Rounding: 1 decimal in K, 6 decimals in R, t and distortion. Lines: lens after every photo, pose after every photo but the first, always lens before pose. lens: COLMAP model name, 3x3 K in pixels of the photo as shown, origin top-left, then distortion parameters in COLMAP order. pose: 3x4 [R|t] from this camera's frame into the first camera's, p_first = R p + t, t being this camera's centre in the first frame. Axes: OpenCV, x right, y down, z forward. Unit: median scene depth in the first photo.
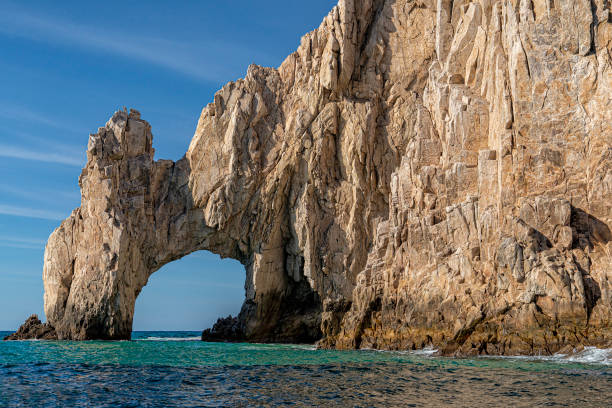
lens RADIAL K [[1003.4, 0, 306.6], [0, 1003.4, 205.9], [0, 0, 1]] dist [0.064224, -0.027392]
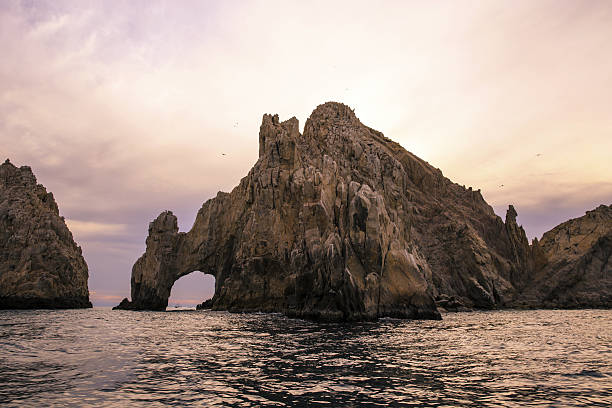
lens RADIAL K [[528.3, 0, 293.7], [0, 528.3, 195.2], [0, 0, 1]] dist [-0.042695, 0.007389]
pose [[0.999143, -0.012458, -0.039468, 0.179050], [0.009084, 0.996377, -0.084554, -0.026153], [0.040379, 0.084124, 0.995637, -0.245512]]
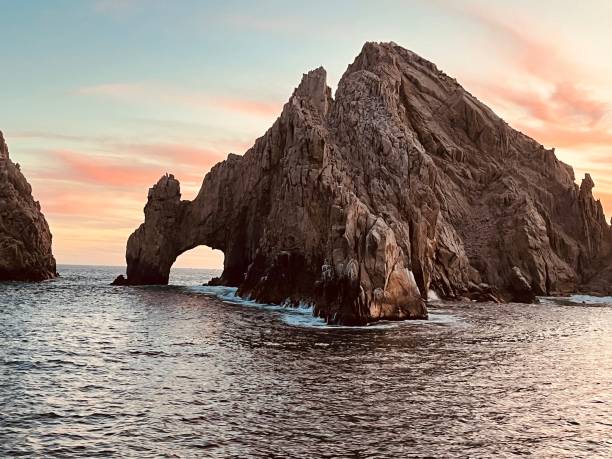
lens RADIAL K [[835.7, 0, 306.8], [0, 835.7, 212.4], [0, 0, 1]] dist [0.089187, -0.050309]
pose [[0.998847, 0.027490, -0.039369, 0.177103], [-0.025439, 0.998340, 0.051678, -0.119136], [0.040724, -0.050617, 0.997888, -0.707900]]
